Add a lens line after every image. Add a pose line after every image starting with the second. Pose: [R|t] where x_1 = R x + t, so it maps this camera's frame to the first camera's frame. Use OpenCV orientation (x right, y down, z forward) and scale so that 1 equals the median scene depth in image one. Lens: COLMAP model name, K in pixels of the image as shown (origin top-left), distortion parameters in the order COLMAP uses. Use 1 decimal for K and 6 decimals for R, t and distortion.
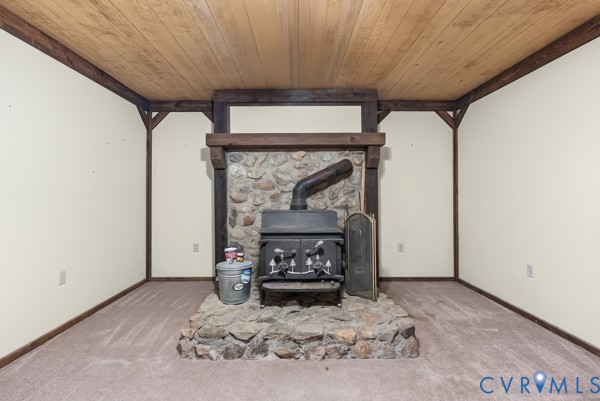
lens RADIAL K [[263.1, 0, 300.0], [0, 263.1, 192.5], [0, 0, 1]] dist [-0.002237, 0.000956]
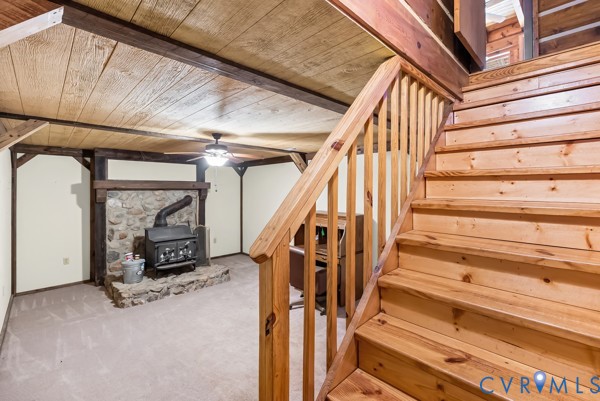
lens RADIAL K [[263.1, 0, 295.9], [0, 263.1, 192.8], [0, 0, 1]] dist [-0.002237, 0.000956]
pose [[0.731242, -0.005656, 0.682094, -0.510050], [-0.009758, 0.999777, 0.018751, -0.182781], [-0.682048, -0.020368, 0.731024, -0.804817]]
